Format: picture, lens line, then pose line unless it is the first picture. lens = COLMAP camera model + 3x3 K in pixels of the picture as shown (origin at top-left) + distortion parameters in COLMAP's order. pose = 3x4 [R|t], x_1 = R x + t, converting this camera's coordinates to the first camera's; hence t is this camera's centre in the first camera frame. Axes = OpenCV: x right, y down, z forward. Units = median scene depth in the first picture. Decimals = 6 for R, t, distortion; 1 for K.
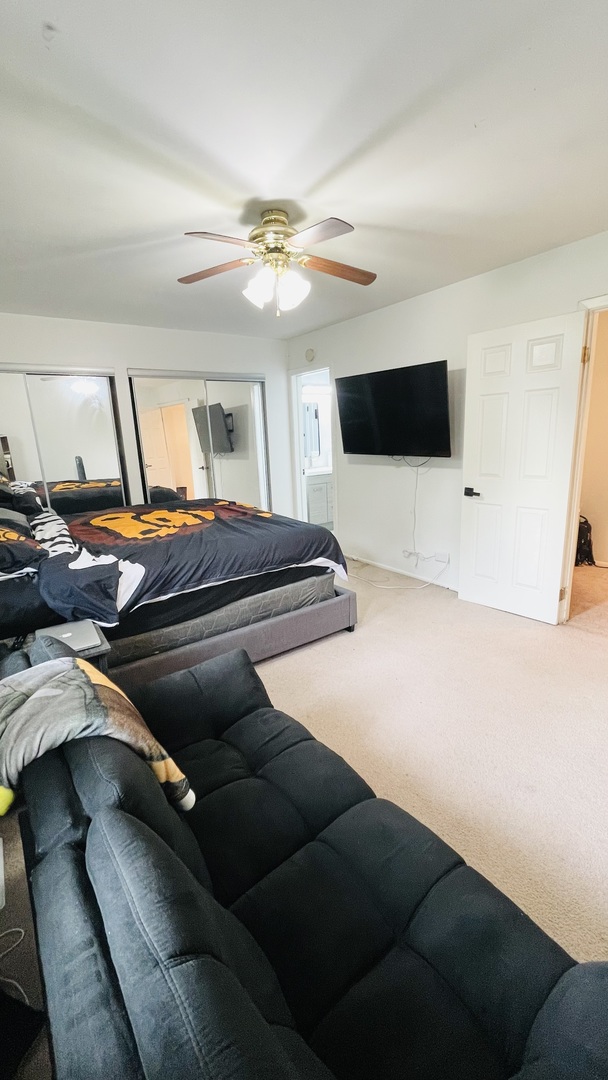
lens RADIAL K [[442.8, 0, 306.4], [0, 442.8, 538.6], [0, 0, 1]] dist [-0.014345, -0.000904]
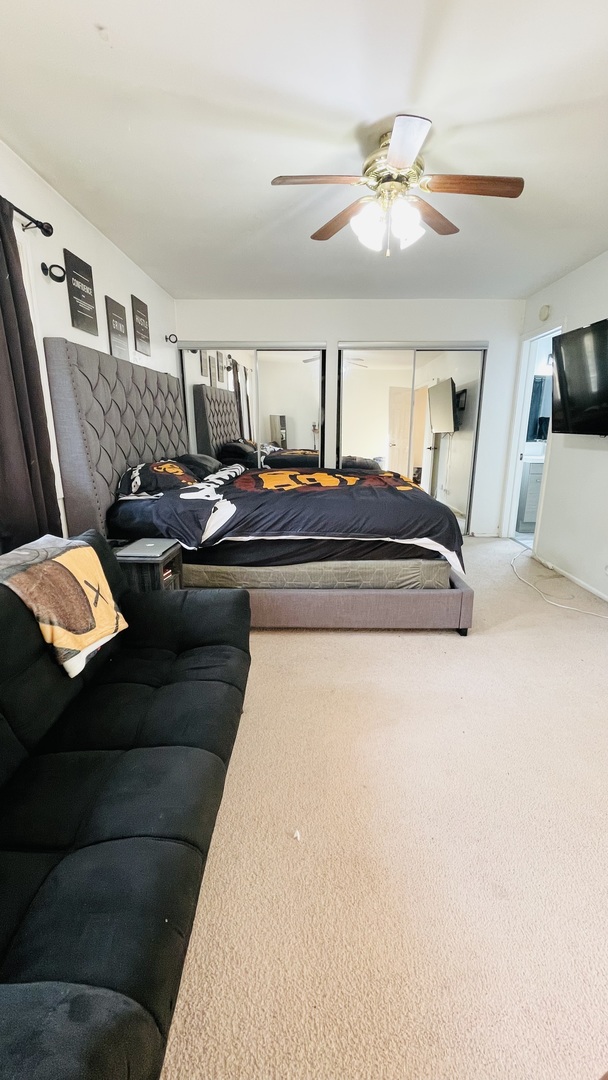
lens RADIAL K [[442.8, 0, 304.4], [0, 442.8, 541.7], [0, 0, 1]] dist [-0.014345, -0.000904]
pose [[0.798683, 0.189357, -0.571183, 0.356904], [-0.173003, 0.981381, 0.083435, 0.020119], [0.576347, 0.032179, 0.816572, 0.158377]]
